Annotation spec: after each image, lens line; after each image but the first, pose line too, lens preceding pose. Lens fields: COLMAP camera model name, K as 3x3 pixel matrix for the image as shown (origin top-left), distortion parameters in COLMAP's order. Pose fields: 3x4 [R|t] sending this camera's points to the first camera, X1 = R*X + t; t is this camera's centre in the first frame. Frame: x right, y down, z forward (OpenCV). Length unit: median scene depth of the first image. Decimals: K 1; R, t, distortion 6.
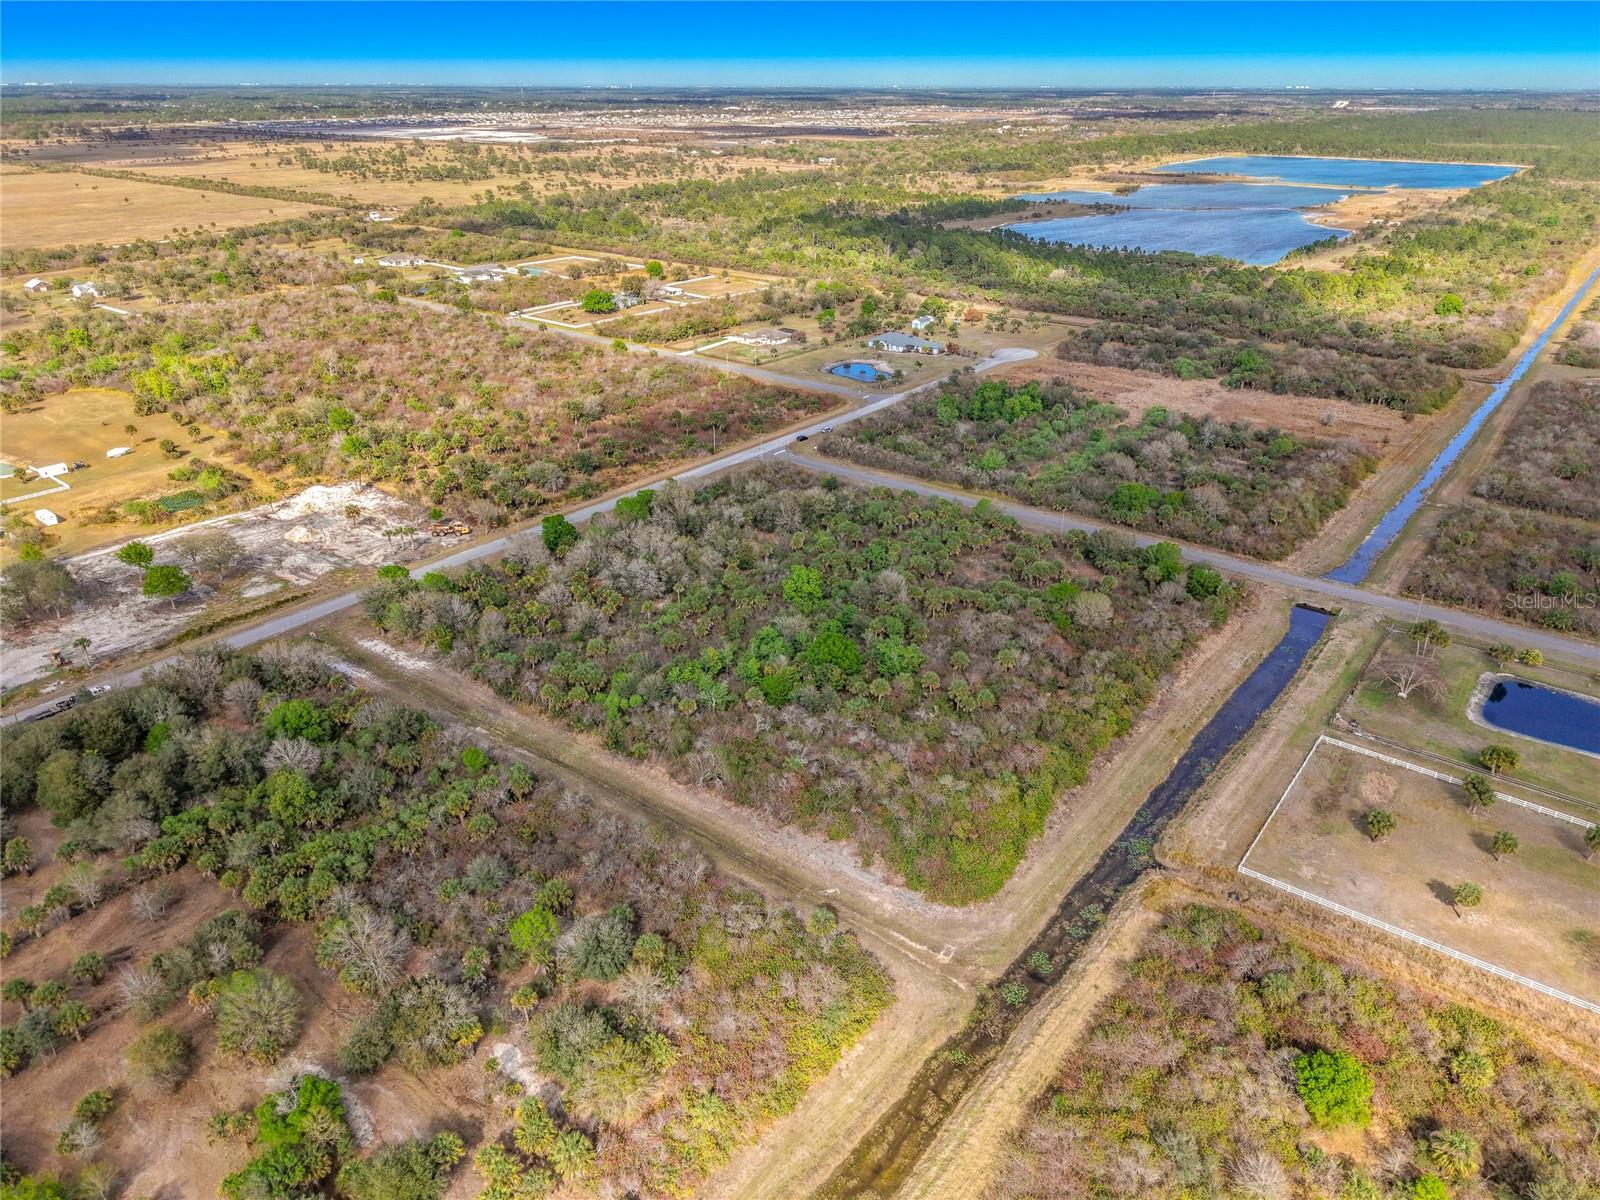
lens RADIAL K [[1104.5, 0, 800.0], [0, 1104.5, 600.0], [0, 0, 1]] dist [0.024327, -0.027287]
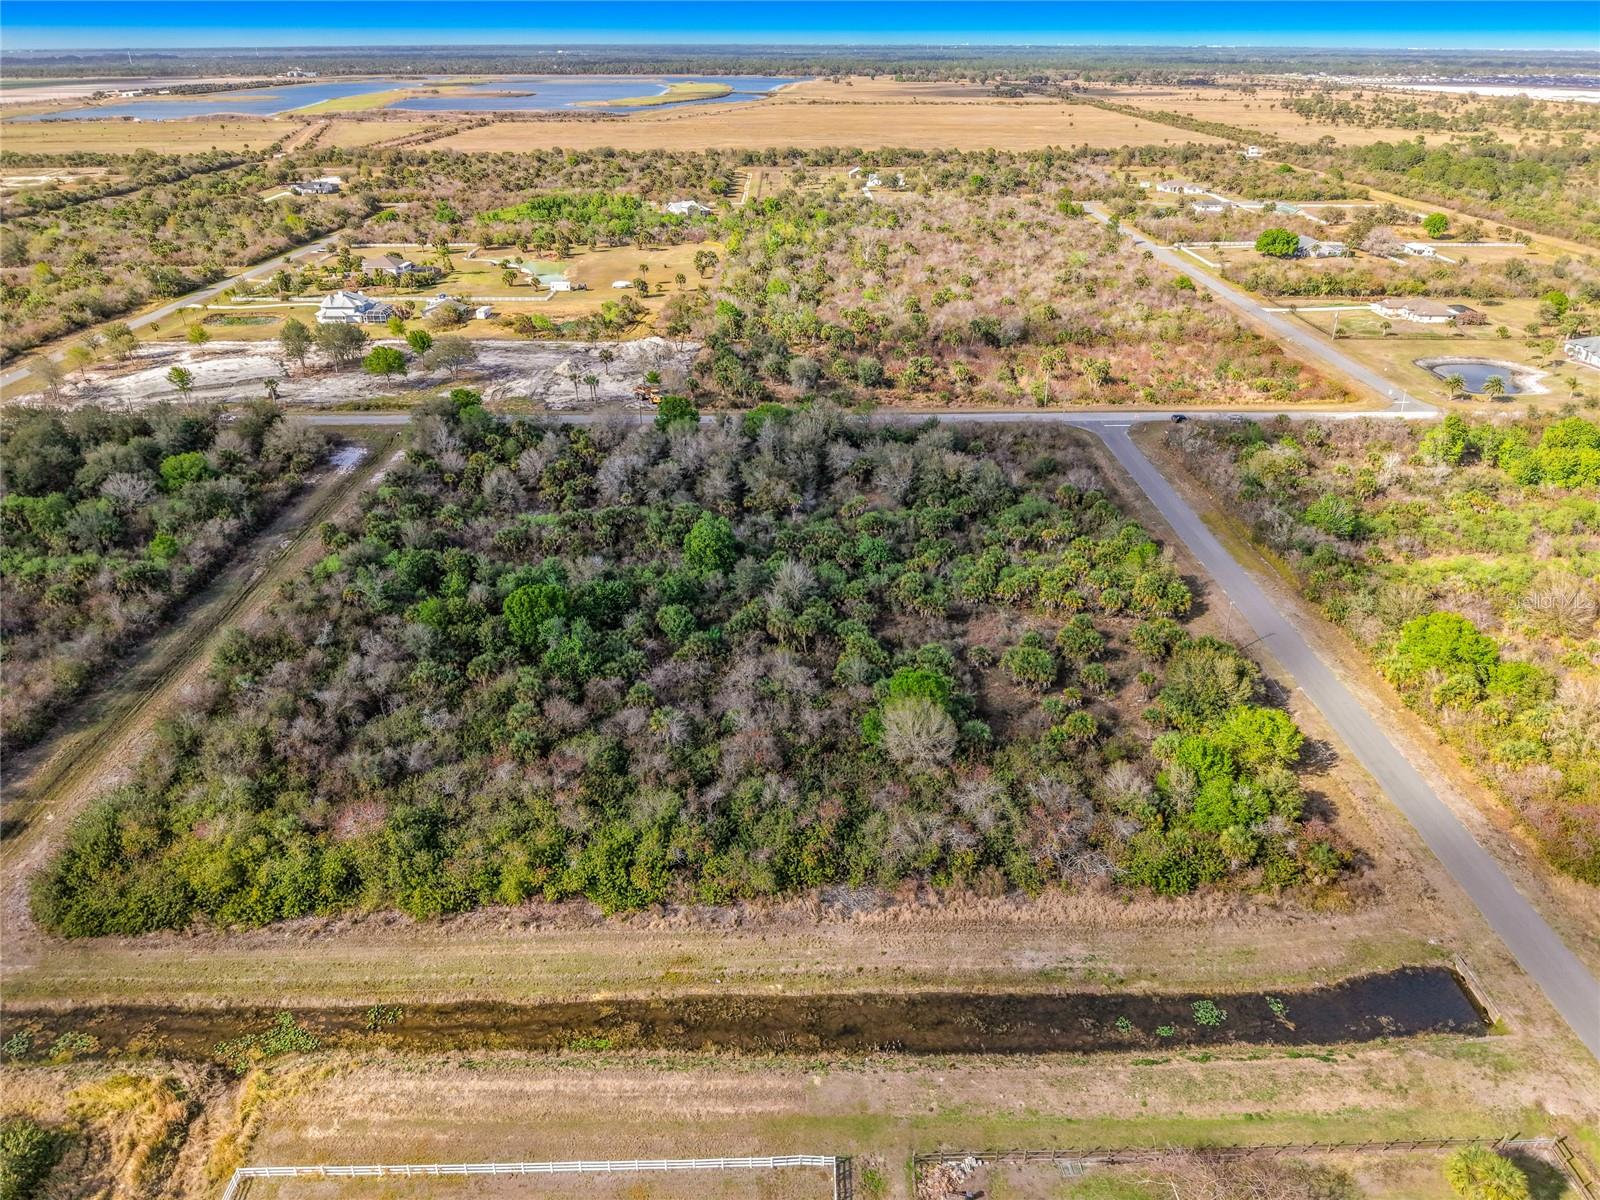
lens RADIAL K [[1114.6, 0, 797.1], [0, 1114.6, 592.2], [0, 0, 1]] dist [0.007222, -0.026280]
pose [[0.623274, 0.343115, -0.702710, 0.513320], [-0.329979, 0.930079, 0.161456, -0.109217], [0.708973, 0.131248, 0.692915, 0.492766]]
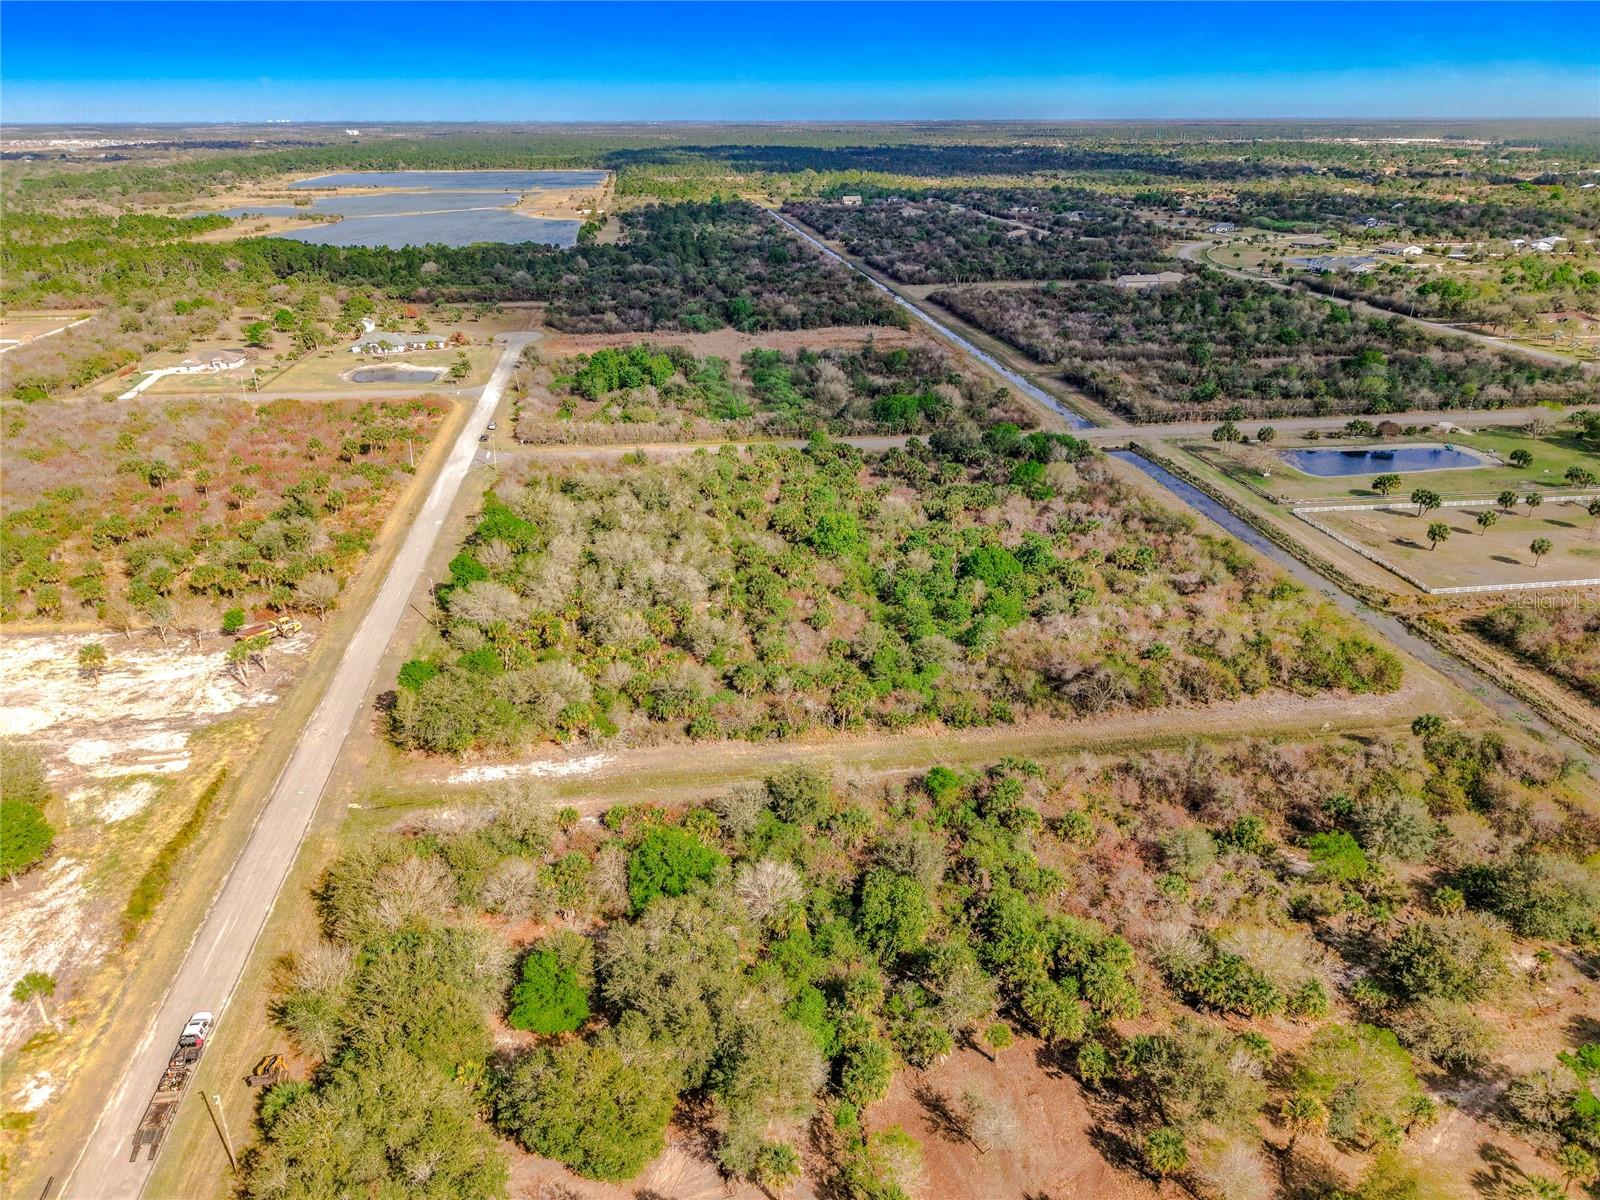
lens RADIAL K [[1096.2, 0, 796.1], [0, 1096.2, 600.5], [0, 0, 1]] dist [0.026799, -0.029874]
pose [[0.697339, -0.293152, 0.654049, -0.558511], [0.308412, 0.946458, 0.095387, -0.051807], [-0.646993, 0.135200, 0.750414, 0.331786]]
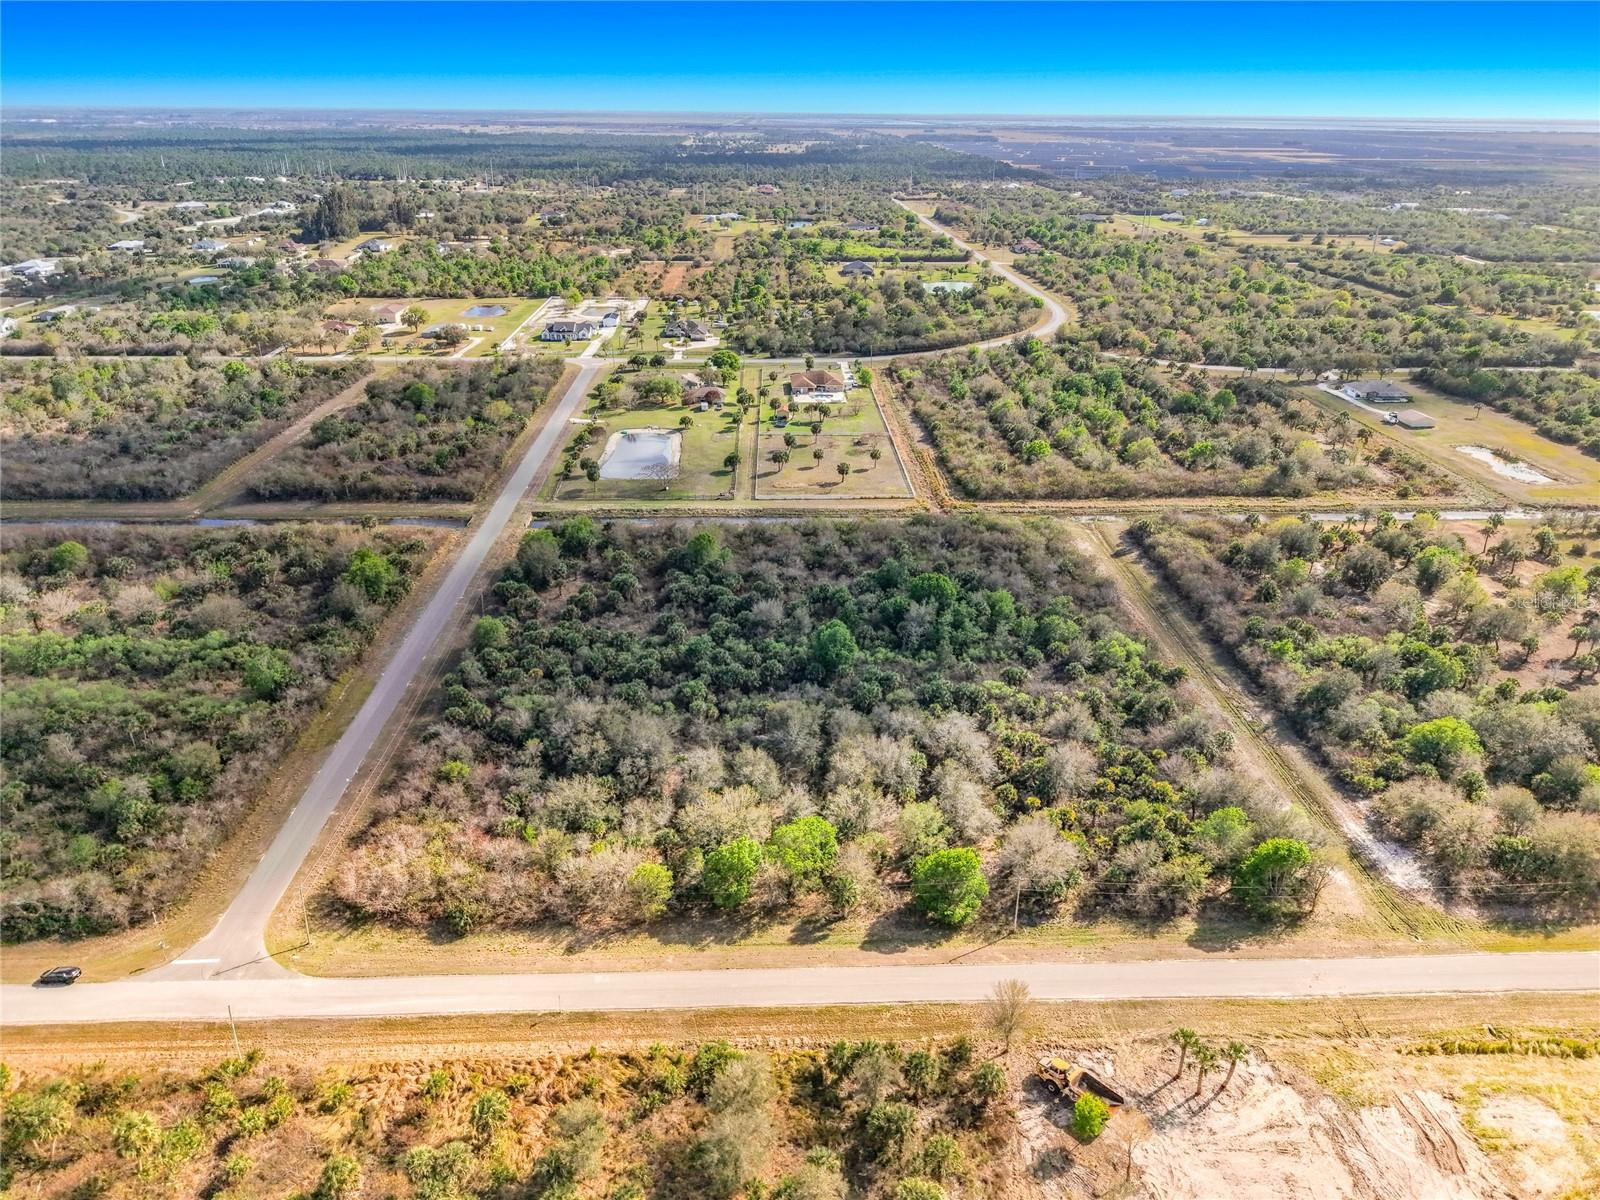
lens RADIAL K [[1090.4, 0, 796.4], [0, 1090.4, 601.4], [0, 0, 1]] dist [0.026680, -0.030859]
pose [[-0.641685, -0.322325, 0.695951, -0.516751], [0.316913, 0.714888, 0.623298, -0.533815], [-0.698432, 0.620517, -0.356584, 1.190495]]
